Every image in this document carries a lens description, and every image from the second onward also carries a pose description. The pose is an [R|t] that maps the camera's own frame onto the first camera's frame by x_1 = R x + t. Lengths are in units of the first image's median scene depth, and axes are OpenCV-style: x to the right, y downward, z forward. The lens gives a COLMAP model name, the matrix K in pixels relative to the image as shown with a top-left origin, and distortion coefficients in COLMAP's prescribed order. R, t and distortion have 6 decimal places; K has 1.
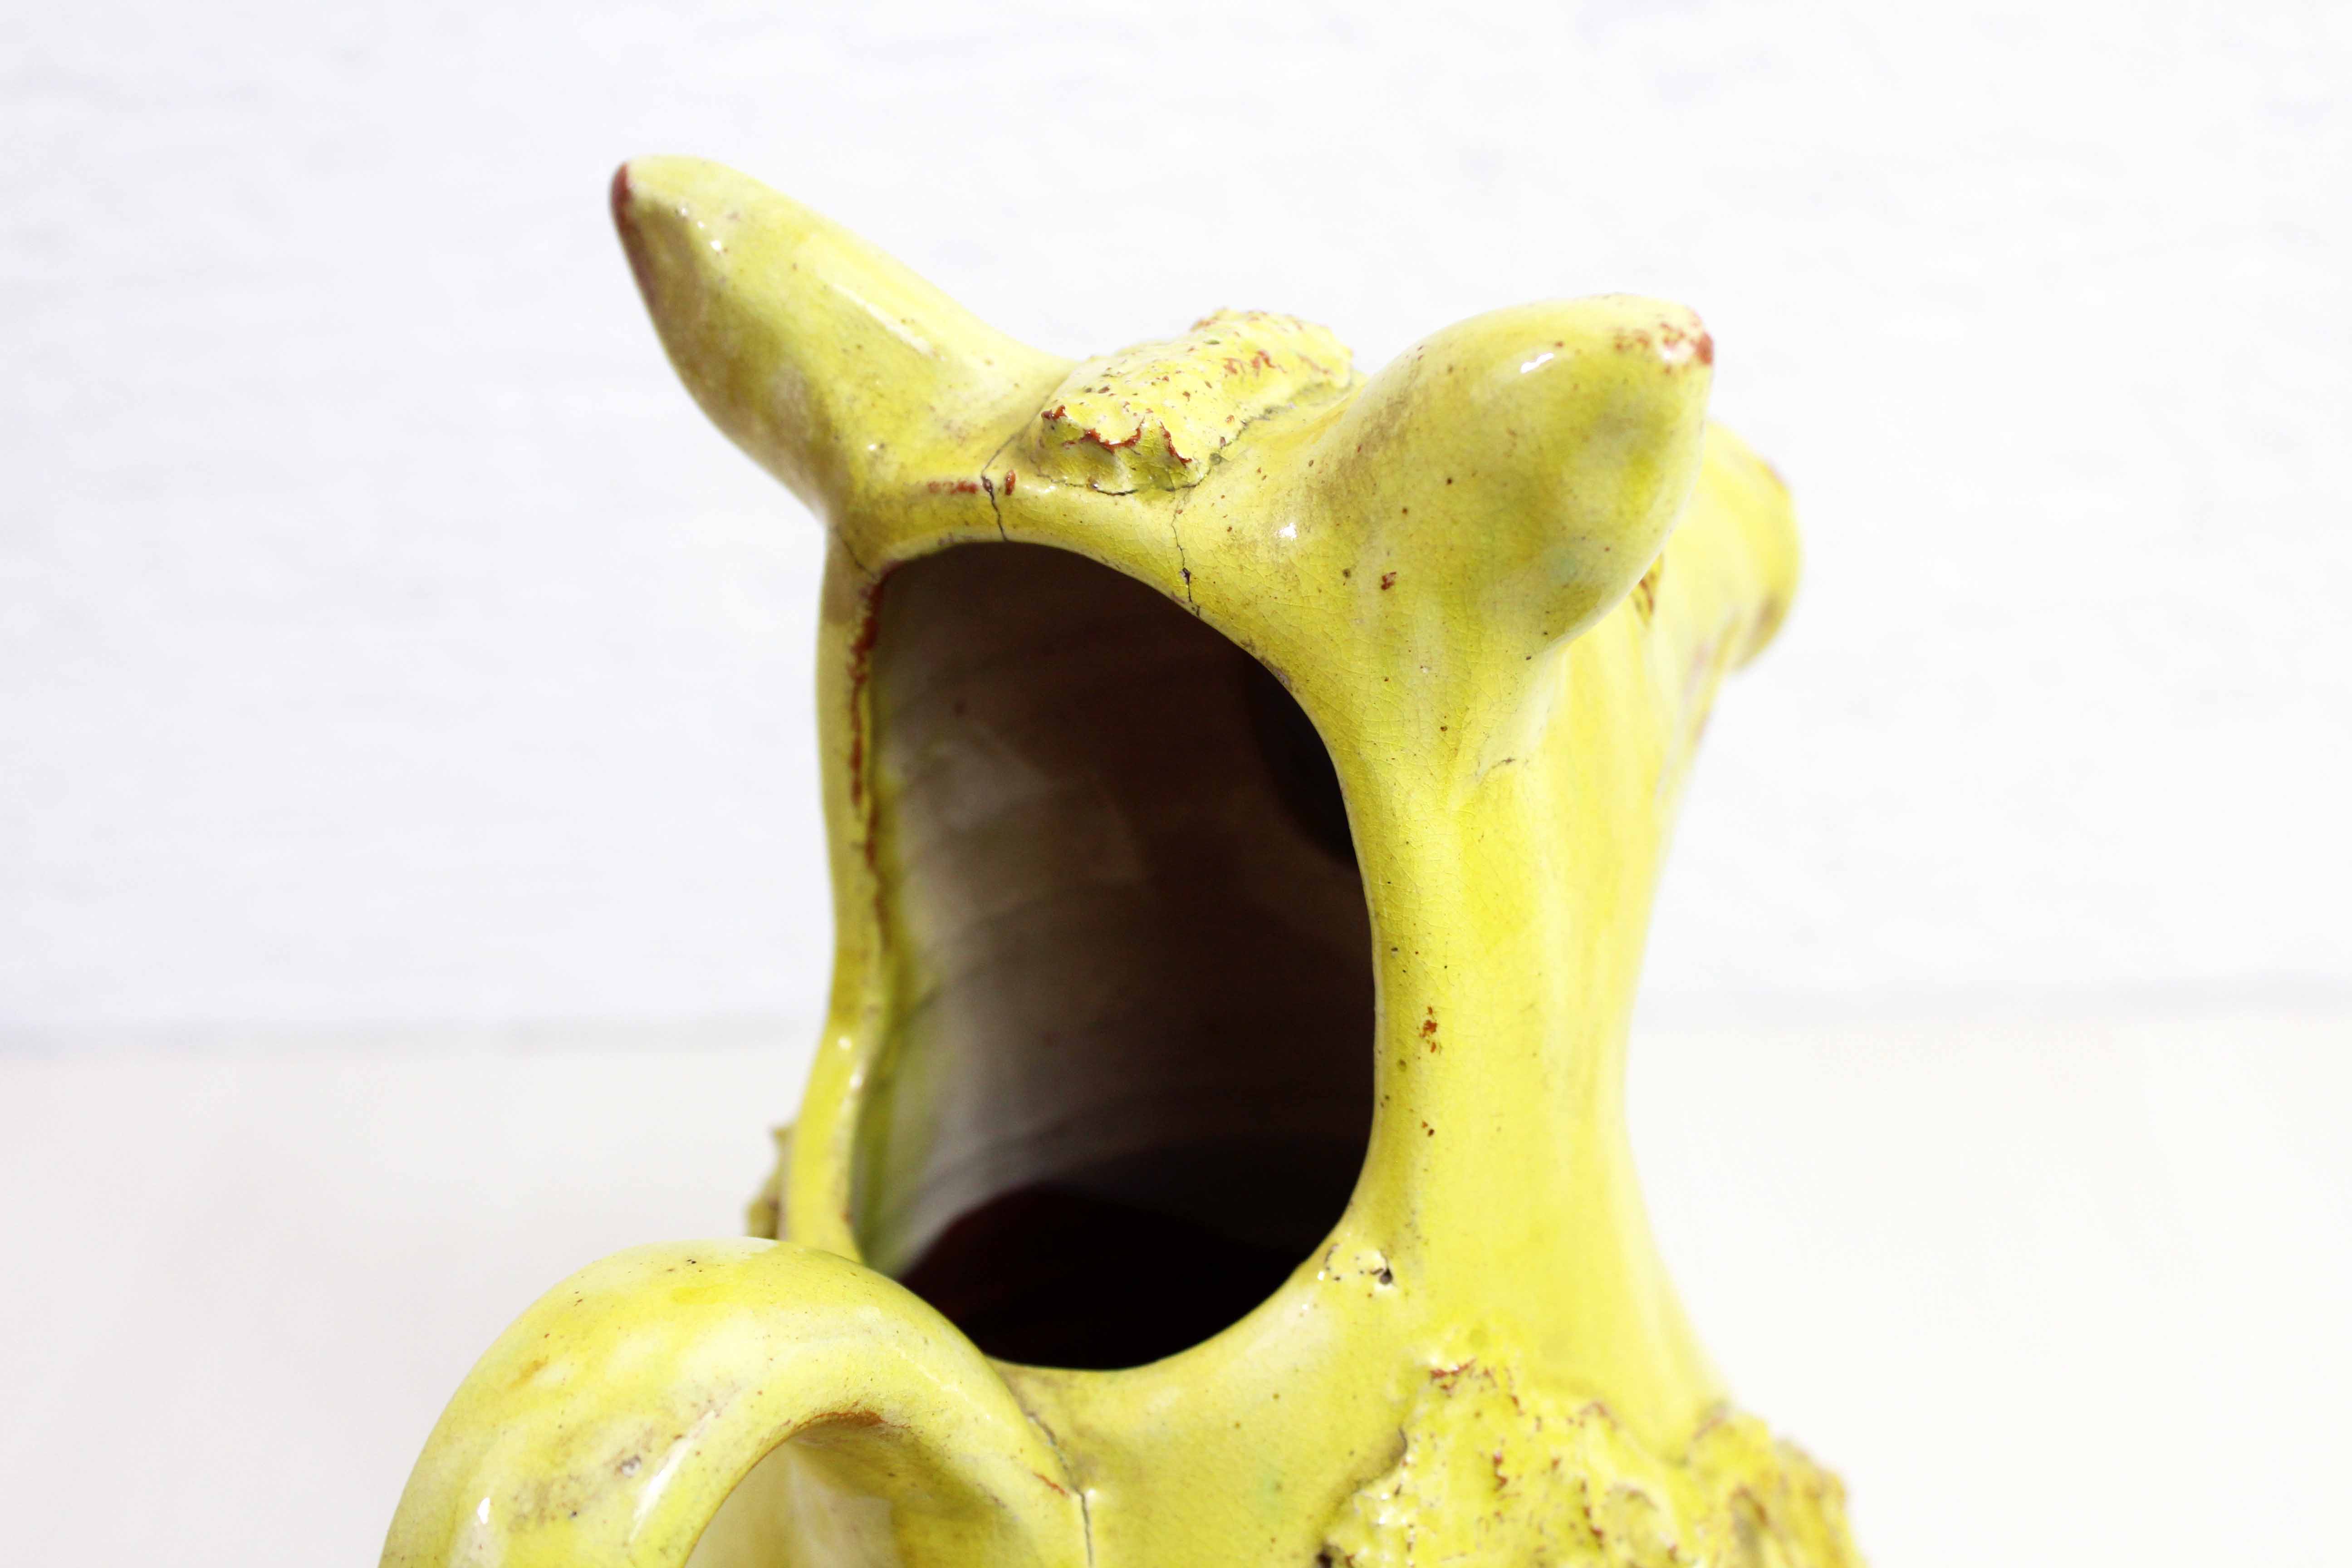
lens RADIAL K [[3506.1, 0, 1168.0], [0, 3506.1, 784.0], [0, 0, 1]] dist [-0.093127, 0.000000]
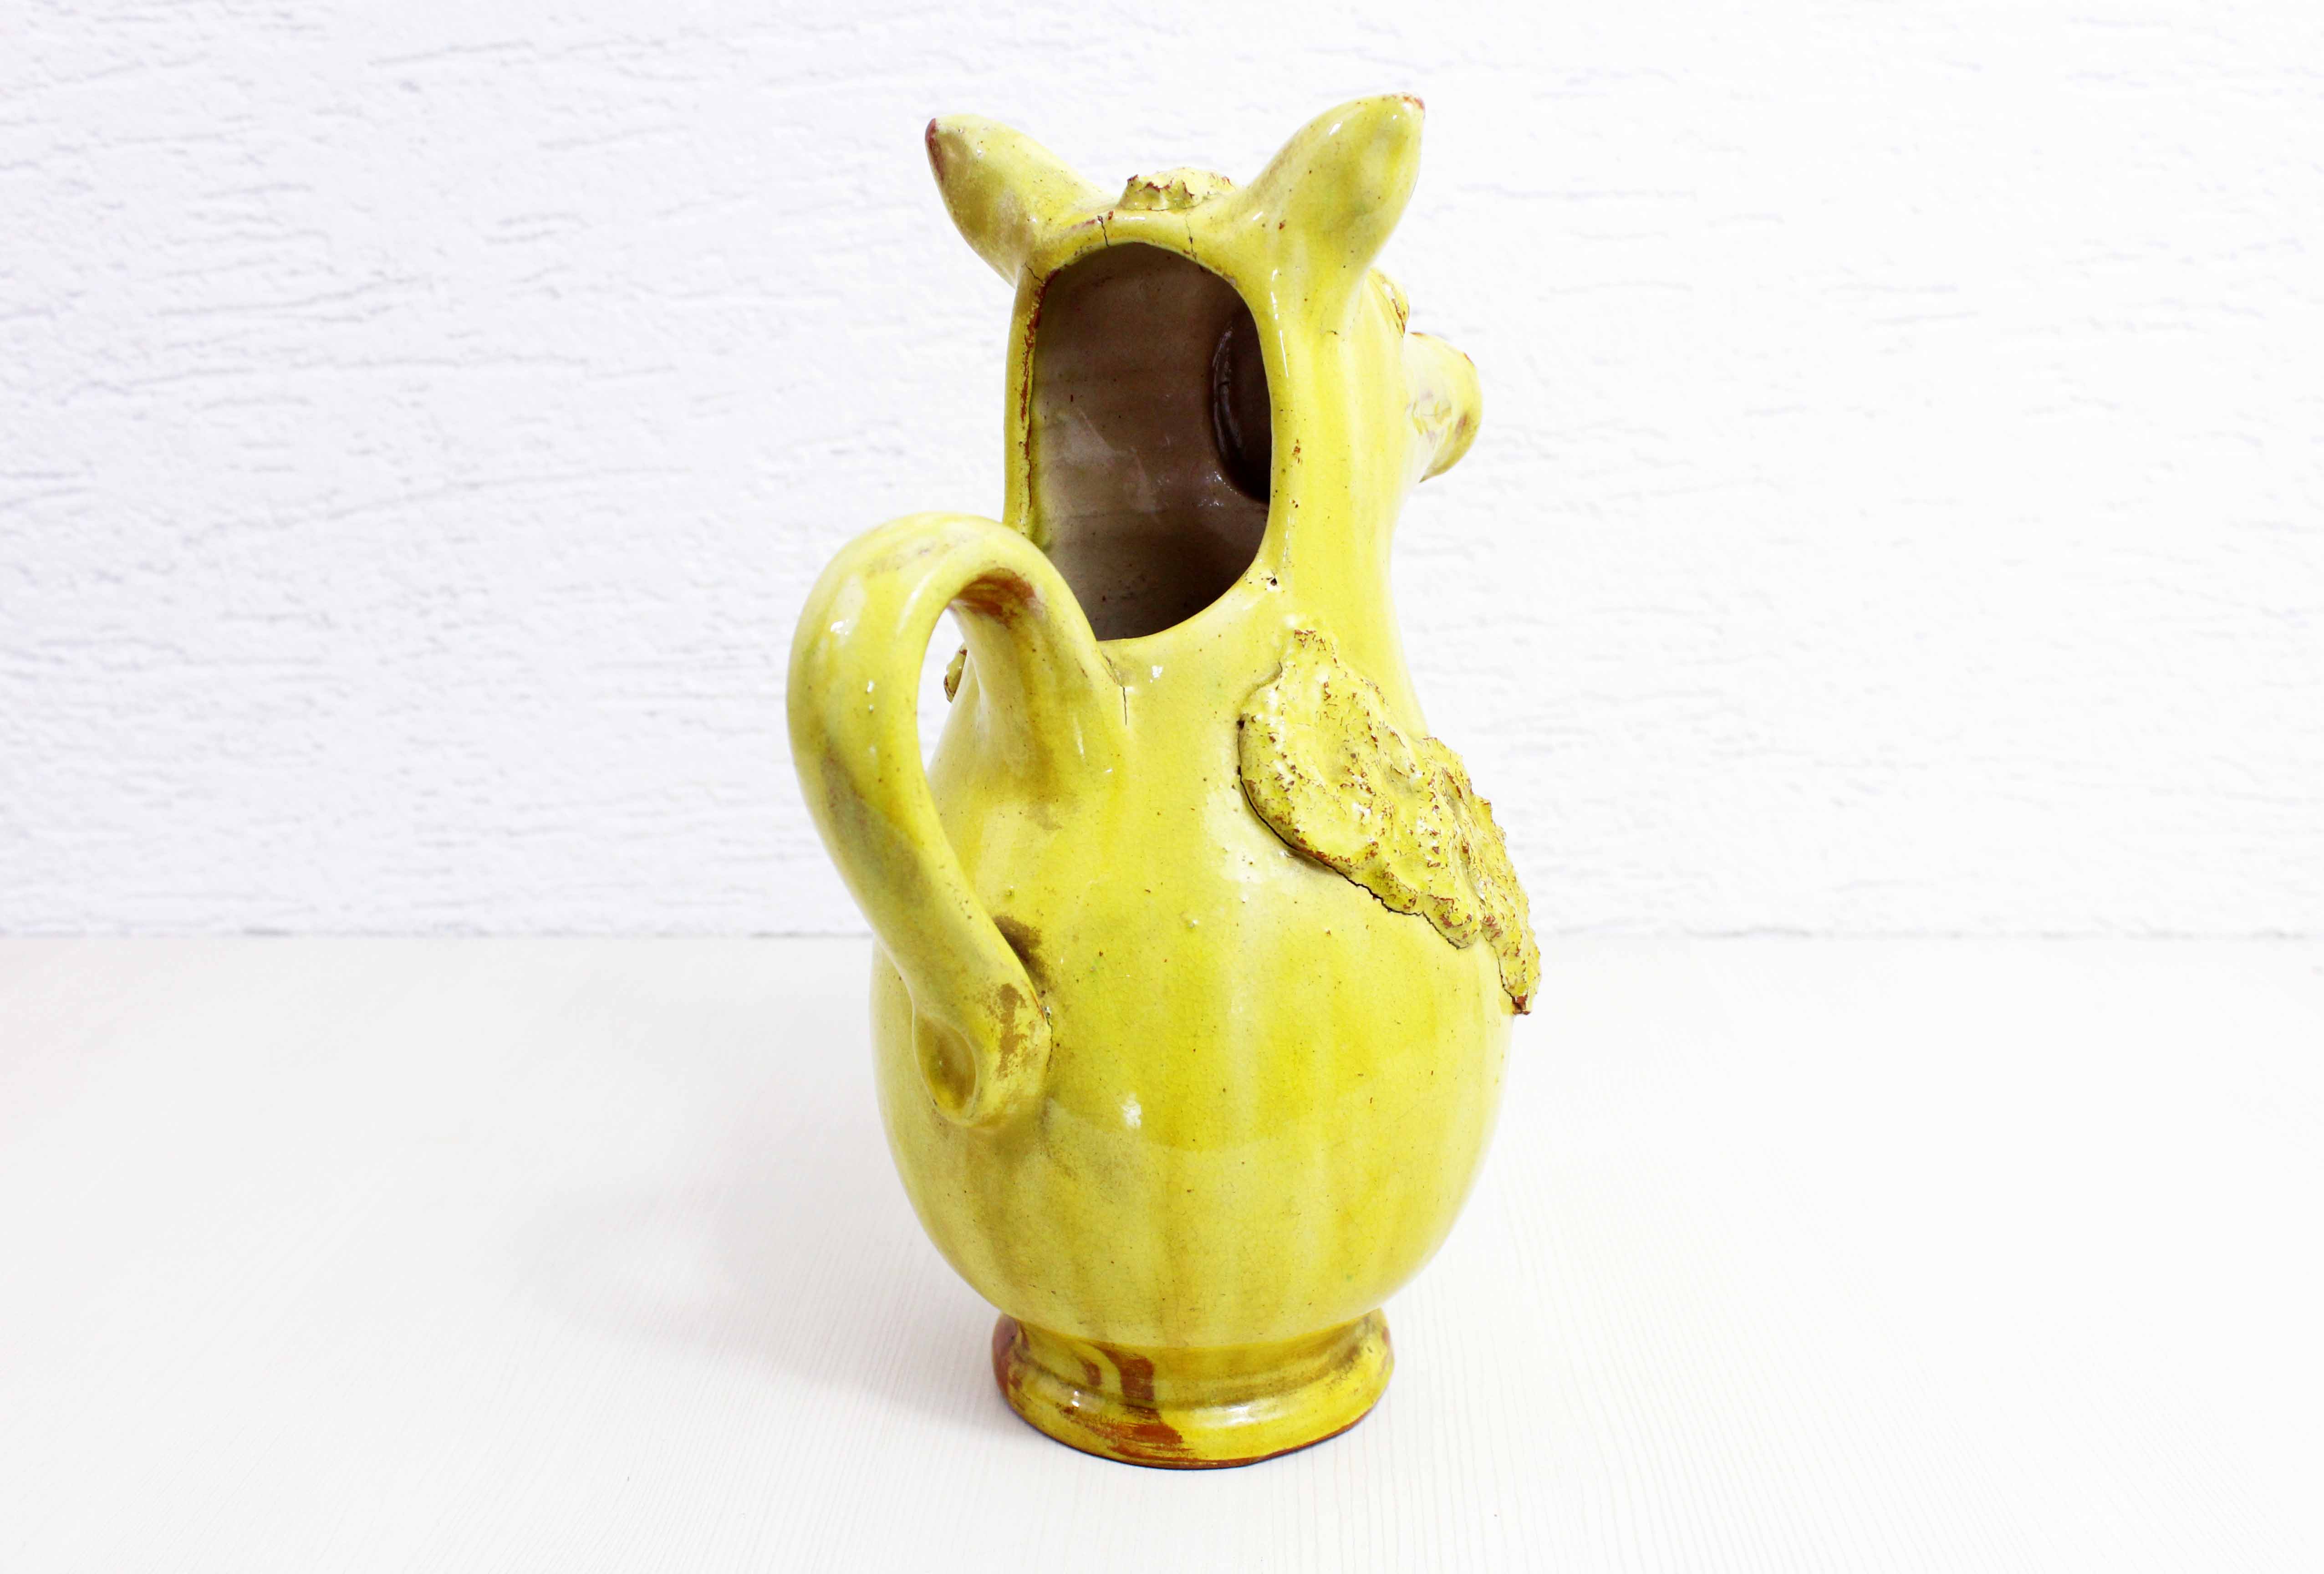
lens RADIAL K [[2434.5, 0, 1165.7], [0, 2434.5, 708.9], [0, 0, 1]] dist [-0.089577, 0.000000]
pose [[0.999126, 0.038590, 0.016032, -0.022369], [-0.033064, 0.964662, -0.261409, 0.590295], [-0.025554, 0.260651, 0.965095, -0.377861]]
